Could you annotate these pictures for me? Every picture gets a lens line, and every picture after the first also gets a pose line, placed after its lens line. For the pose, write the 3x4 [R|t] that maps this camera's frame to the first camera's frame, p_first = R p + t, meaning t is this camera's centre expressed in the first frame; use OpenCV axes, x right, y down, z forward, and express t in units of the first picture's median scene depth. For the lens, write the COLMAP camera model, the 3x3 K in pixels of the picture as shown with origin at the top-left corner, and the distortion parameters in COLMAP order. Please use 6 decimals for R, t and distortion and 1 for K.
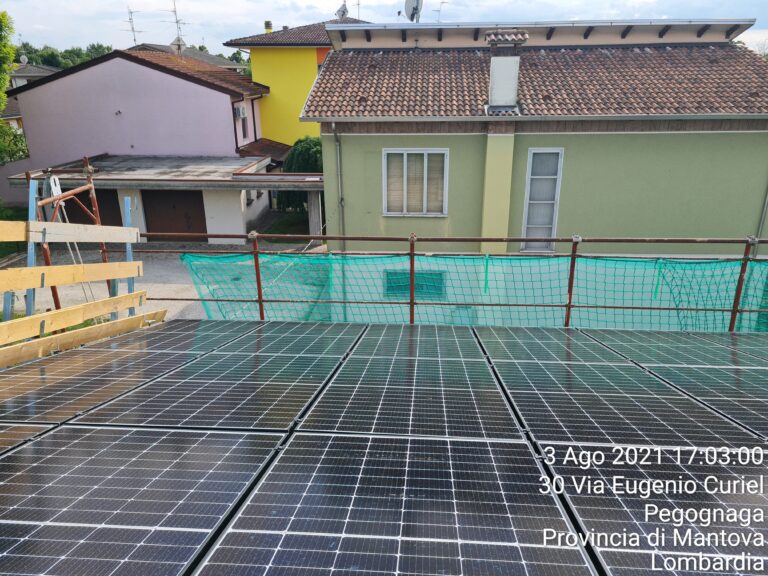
lens RADIAL K [[575.3, 0, 386.9], [0, 575.3, 280.9], [0, 0, 1]] dist [0.049591, -0.042047]
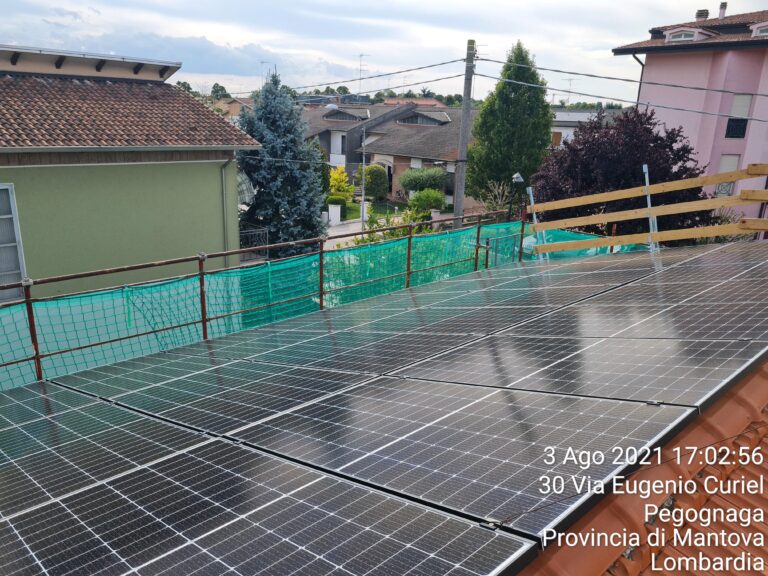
lens RADIAL K [[575.3, 0, 387.7], [0, 575.3, 280.0], [0, 0, 1]] dist [0.049591, -0.042047]
pose [[0.674670, -0.174908, 0.717097, 0.027397], [0.213053, 0.976314, 0.037686, 0.004024], [-0.706703, 0.127354, 0.695954, -0.009839]]
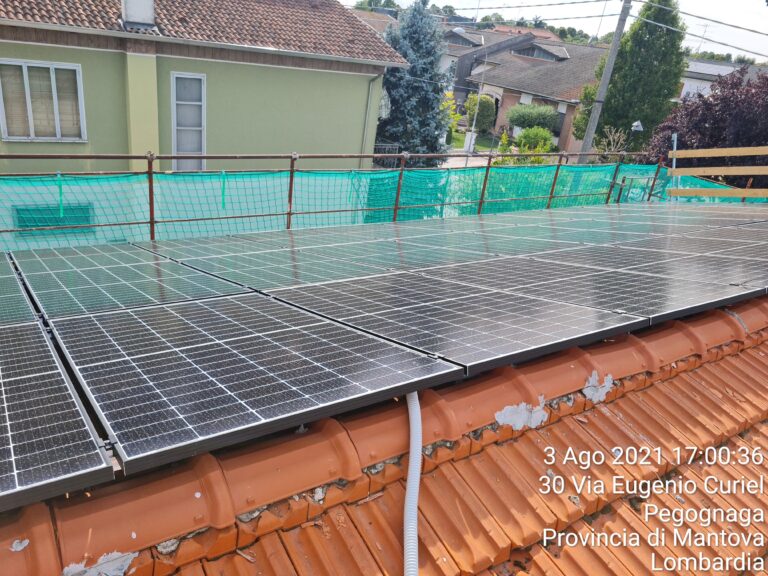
lens RADIAL K [[575.3, 0, 386.2], [0, 575.3, 292.0], [0, 0, 1]] dist [0.049591, -0.042047]
pose [[0.778250, -0.154492, 0.608654, -0.136673], [0.074556, 0.985141, 0.154723, 0.015928], [-0.623513, -0.075034, 0.778204, -0.033327]]
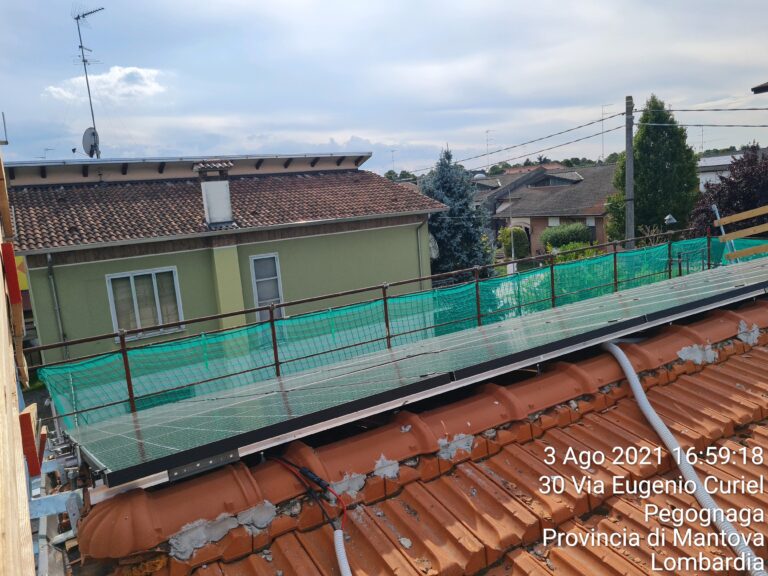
lens RADIAL K [[575.3, 0, 392.4], [0, 575.3, 284.2], [0, 0, 1]] dist [0.049591, -0.042047]
pose [[0.797271, -0.149210, 0.584889, -0.208661], [0.274382, 0.952658, -0.130984, 0.049884], [-0.537655, 0.264913, 0.800467, -0.044304]]
